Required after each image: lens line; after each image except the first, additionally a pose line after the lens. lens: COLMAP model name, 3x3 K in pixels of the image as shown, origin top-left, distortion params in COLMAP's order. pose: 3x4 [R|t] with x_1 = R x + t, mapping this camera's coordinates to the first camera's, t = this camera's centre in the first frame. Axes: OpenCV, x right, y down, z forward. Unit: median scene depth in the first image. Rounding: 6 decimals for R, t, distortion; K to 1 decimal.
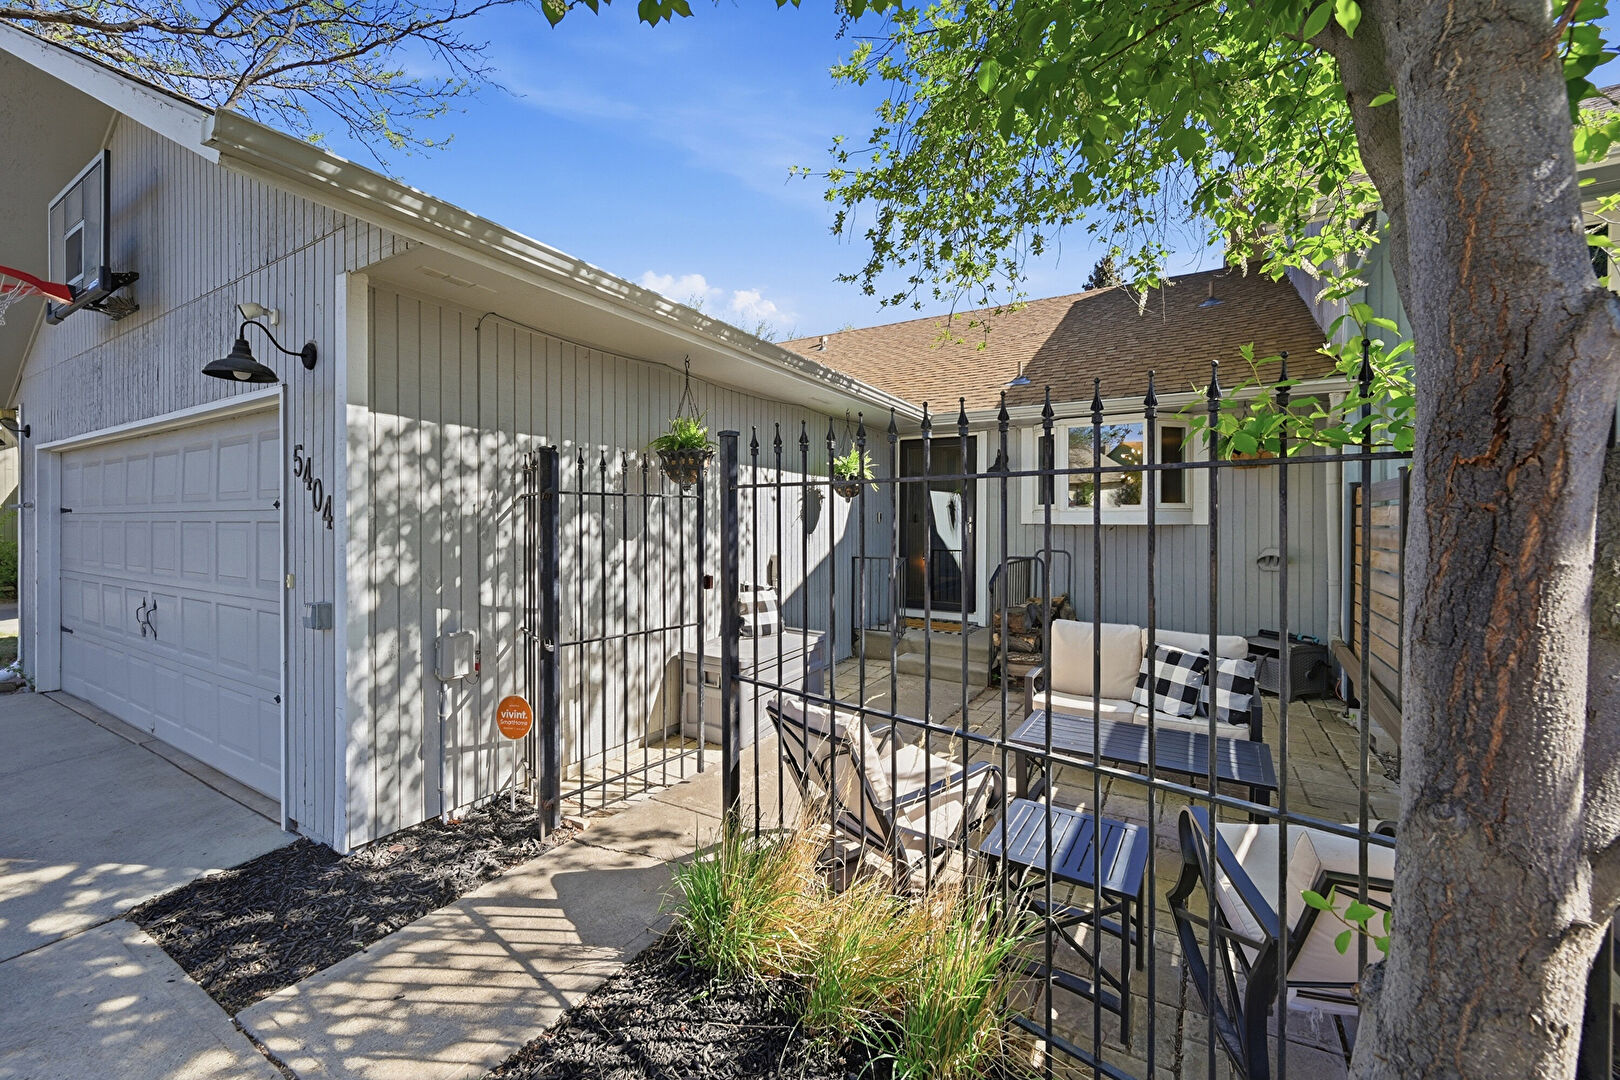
lens RADIAL K [[648.9, 0, 806.6], [0, 648.9, 512.4], [0, 0, 1]] dist [-0.000145, -0.000011]
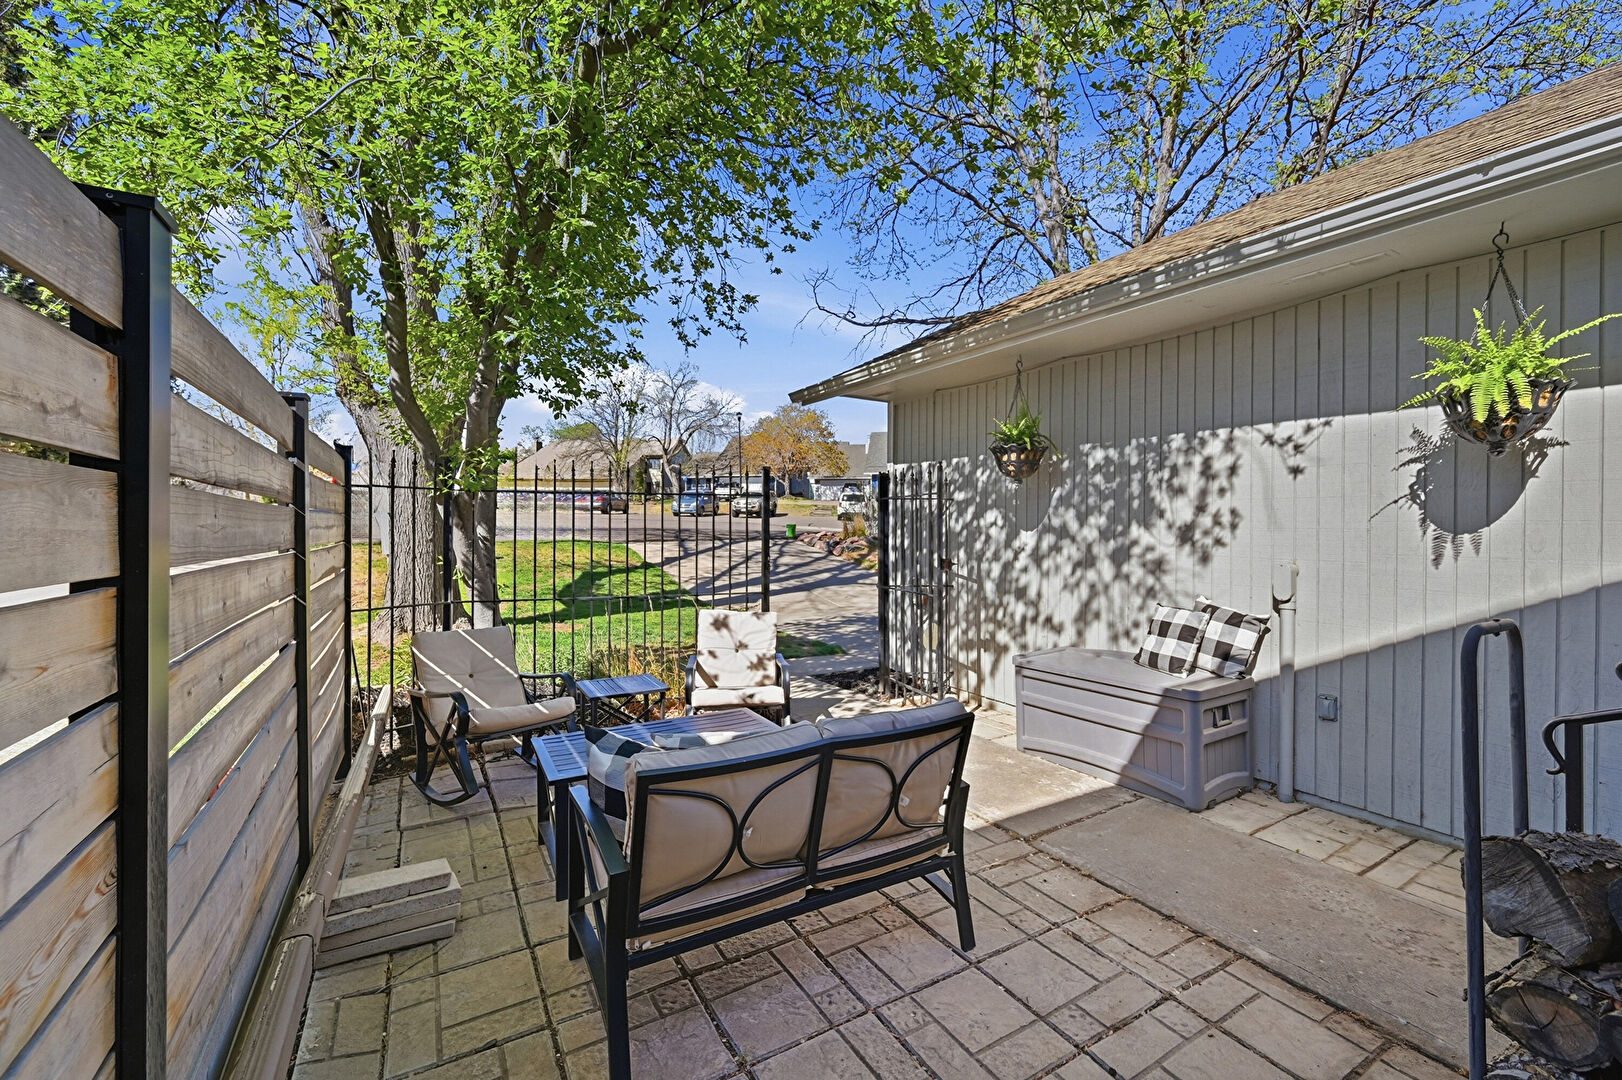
lens RADIAL K [[656.6, 0, 811.0], [0, 656.6, 540.0], [0, 0, 1]] dist [-0.000464, -0.000041]
pose [[-0.457194, 0.000982, -0.889367, 1.078071], [-0.005672, 0.999976, 0.004021, 0.065486], [0.889349, 0.006883, -0.457177, 1.404511]]
